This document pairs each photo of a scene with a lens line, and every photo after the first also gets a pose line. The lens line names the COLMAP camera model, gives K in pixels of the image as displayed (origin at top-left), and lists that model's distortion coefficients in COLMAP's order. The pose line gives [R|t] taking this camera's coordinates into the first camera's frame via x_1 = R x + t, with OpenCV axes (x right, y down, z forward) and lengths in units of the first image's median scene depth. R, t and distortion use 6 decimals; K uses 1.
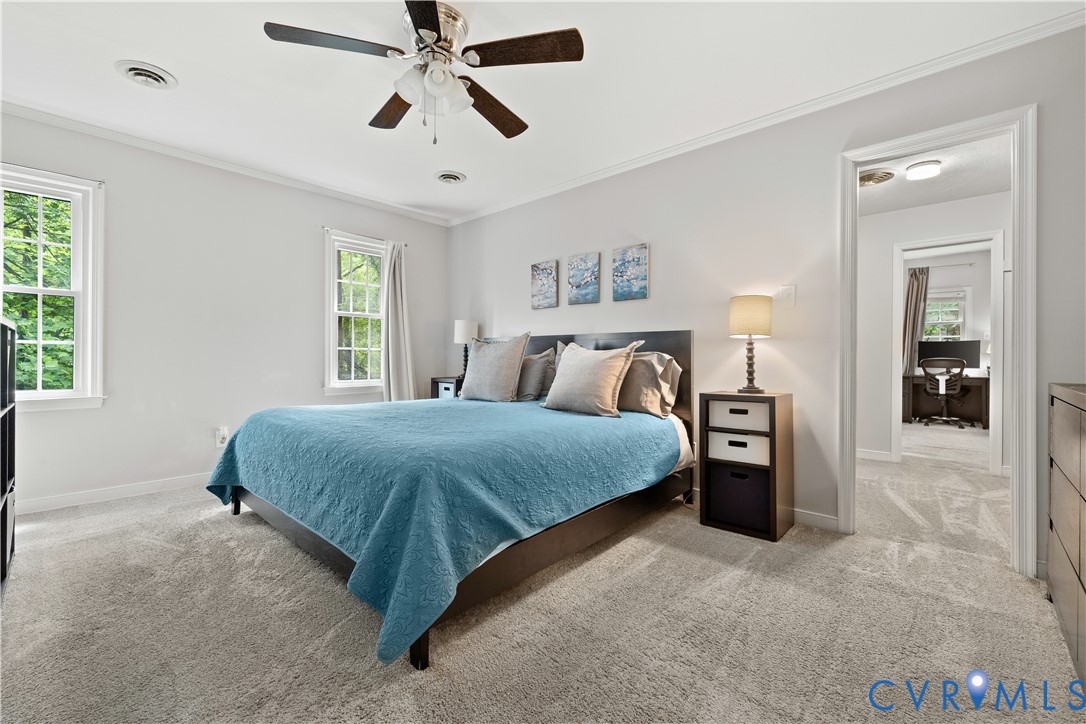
lens RADIAL K [[458.6, 0, 548.5], [0, 458.6, 362.4], [0, 0, 1]] dist [0.015722, 0.000311]
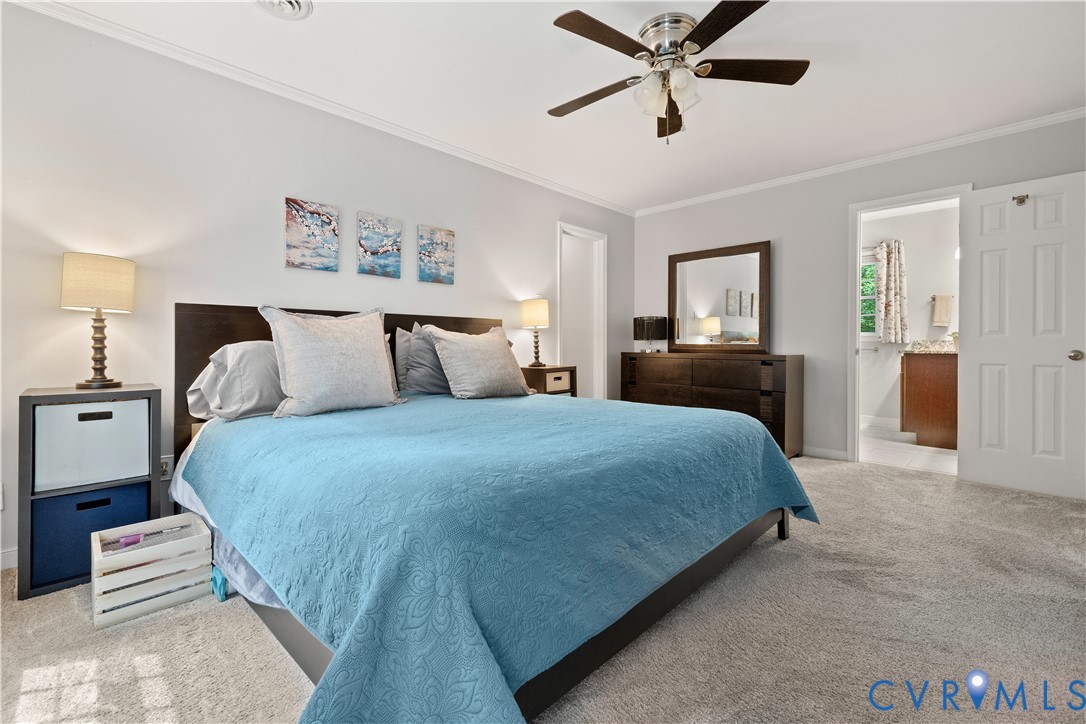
lens RADIAL K [[458.6, 0, 572.0], [0, 458.6, 343.3], [0, 0, 1]] dist [0.015722, 0.000311]
pose [[0.029343, -0.004425, 0.999560, -0.813960], [0.004715, 0.999980, 0.004288, -0.010090], [-0.999558, 0.004587, 0.029363, 0.700905]]
